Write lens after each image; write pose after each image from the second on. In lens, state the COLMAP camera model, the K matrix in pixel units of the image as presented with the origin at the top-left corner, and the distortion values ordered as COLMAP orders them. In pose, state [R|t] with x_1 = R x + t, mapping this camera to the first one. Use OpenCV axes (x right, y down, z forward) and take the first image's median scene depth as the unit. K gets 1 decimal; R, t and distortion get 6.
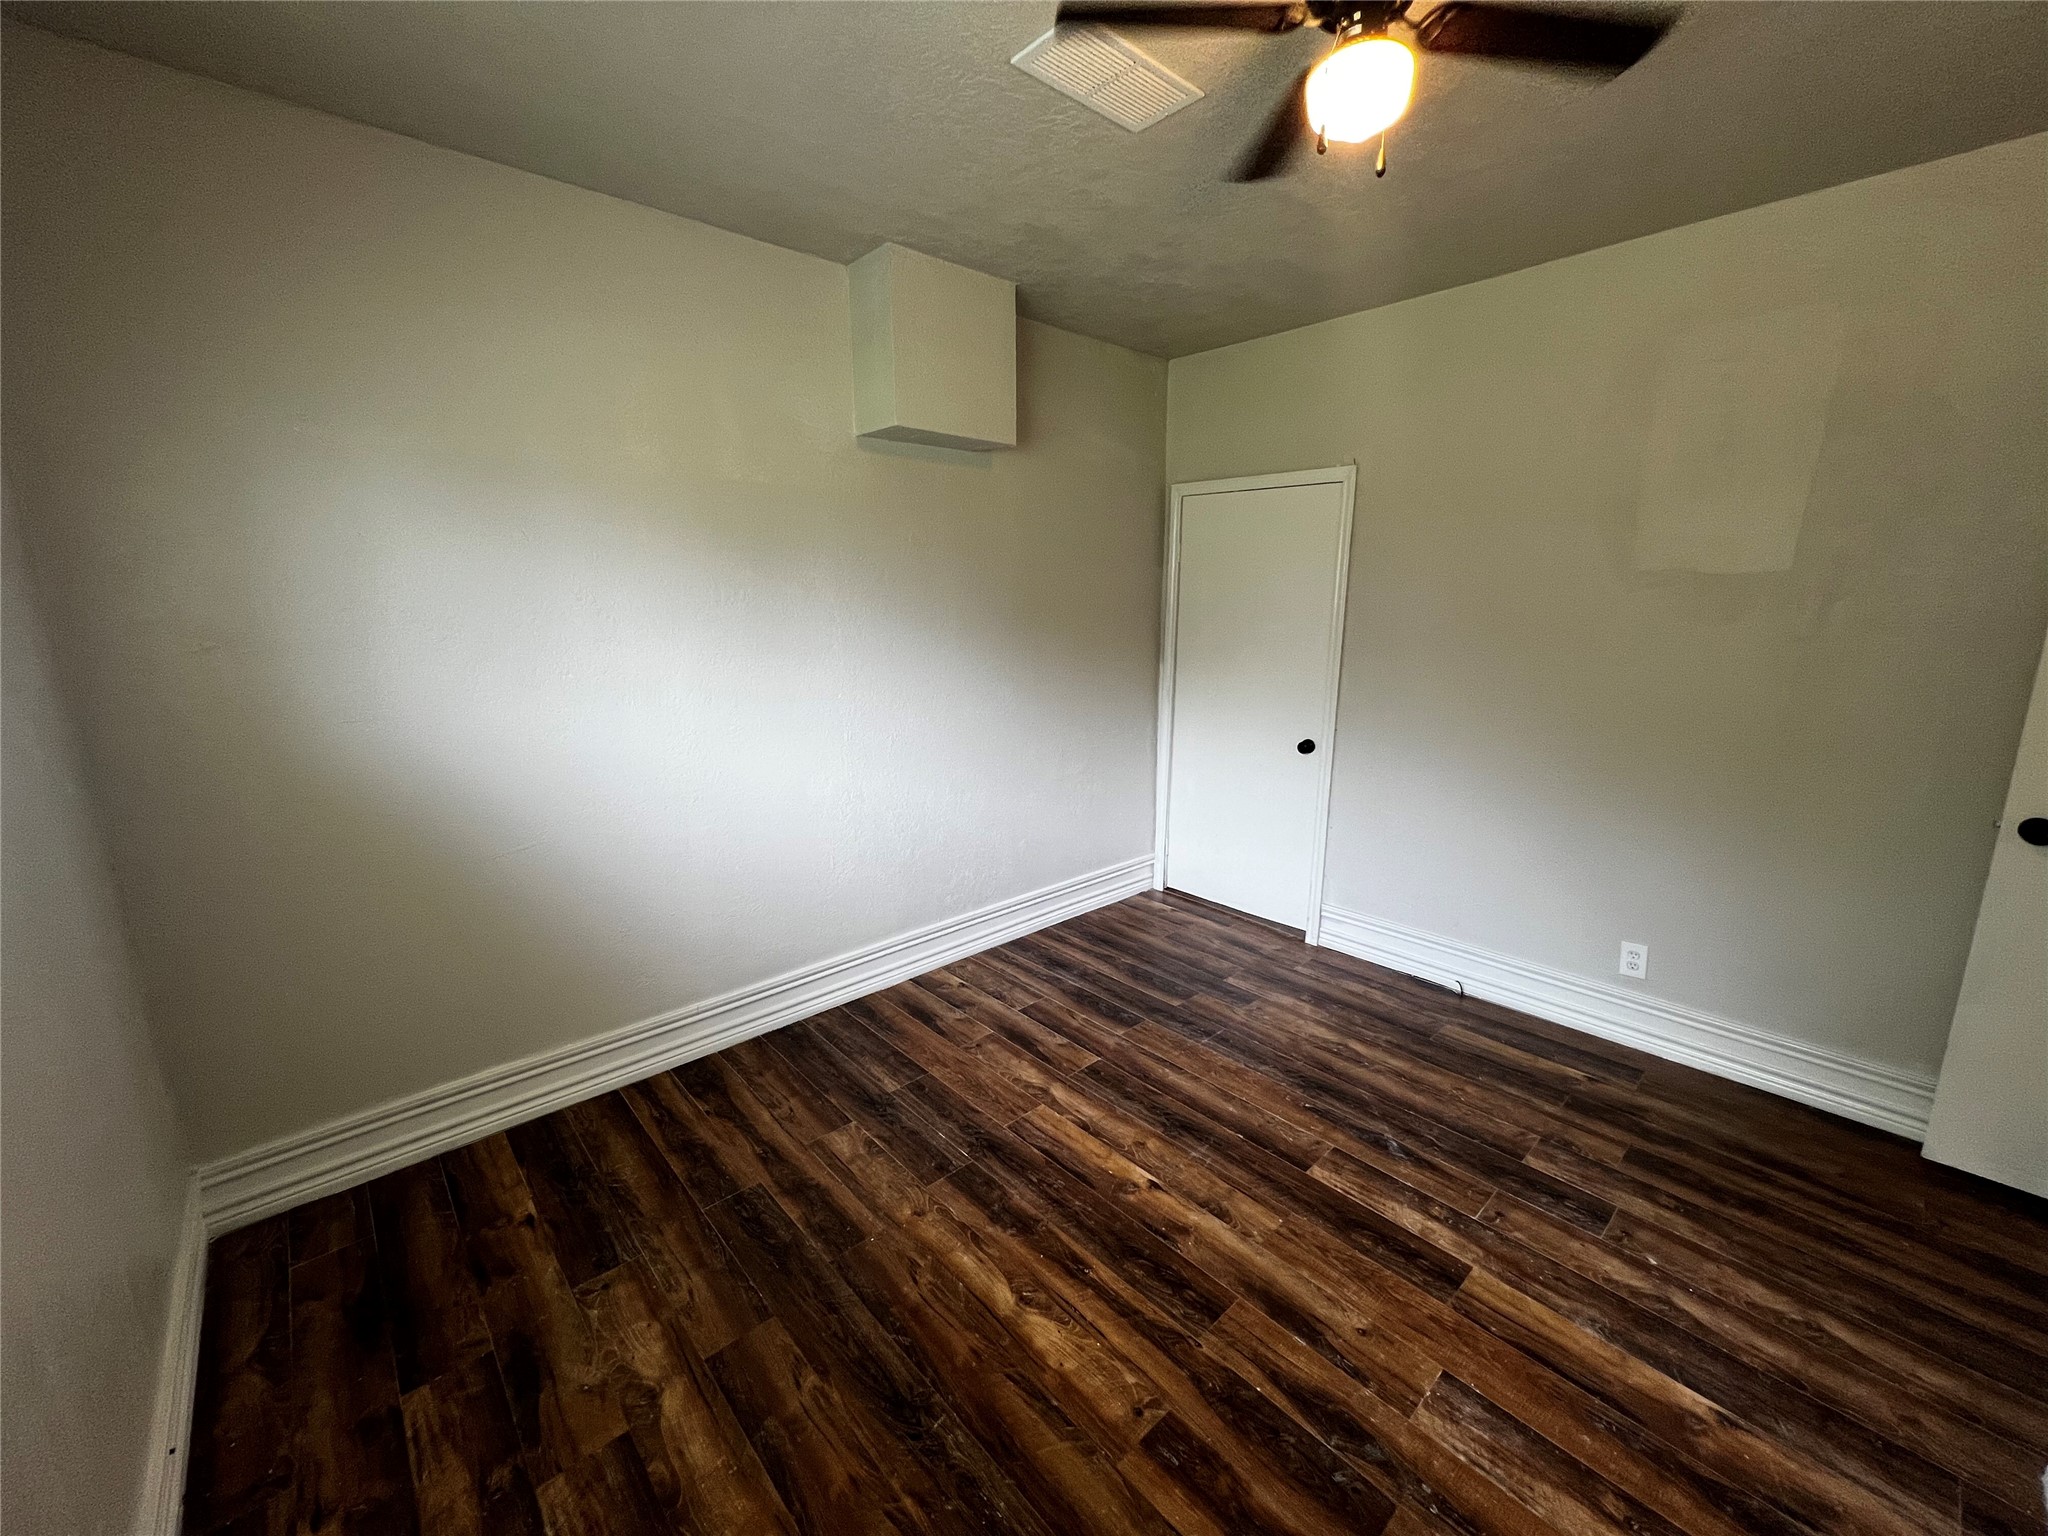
lens RADIAL K [[821.7, 0, 1024.7], [0, 821.7, 764.9], [0, 0, 1]] dist [0.000529, 0.000701]
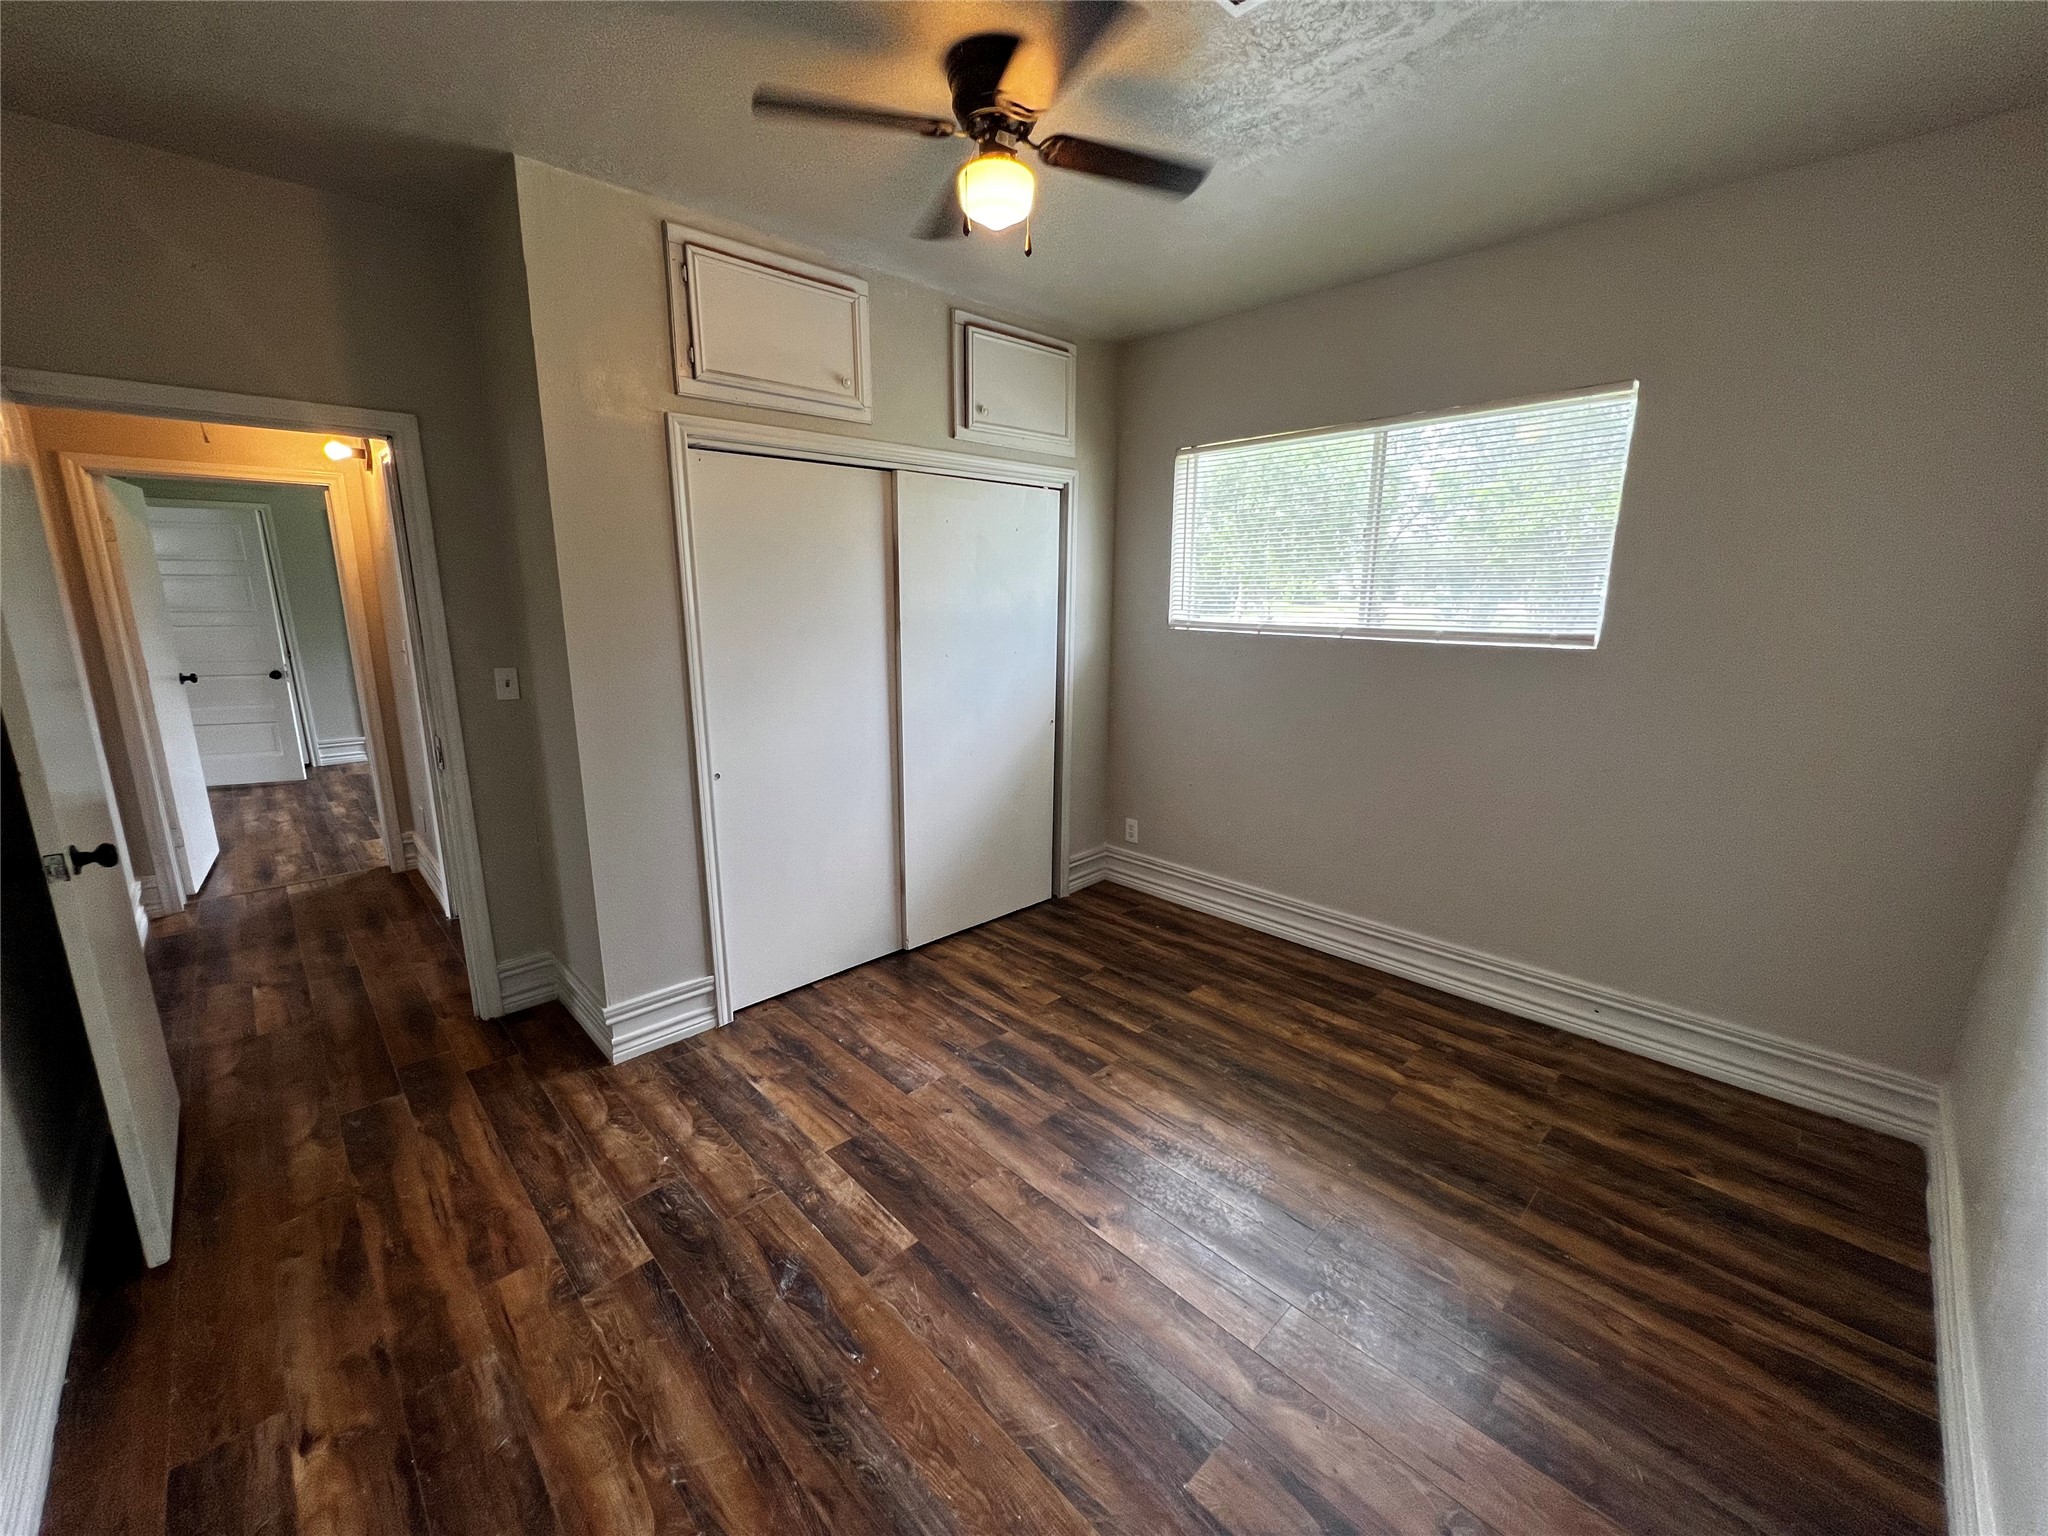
lens RADIAL K [[821.7, 0, 1024.0], [0, 821.7, 763.3], [0, 0, 1]] dist [0.000529, 0.000701]
pose [[-0.999347, 0.009792, -0.034783, 0.278912], [-0.005423, 0.911045, 0.412272, -0.358015], [0.035726, 0.412191, -0.910397, 1.734381]]
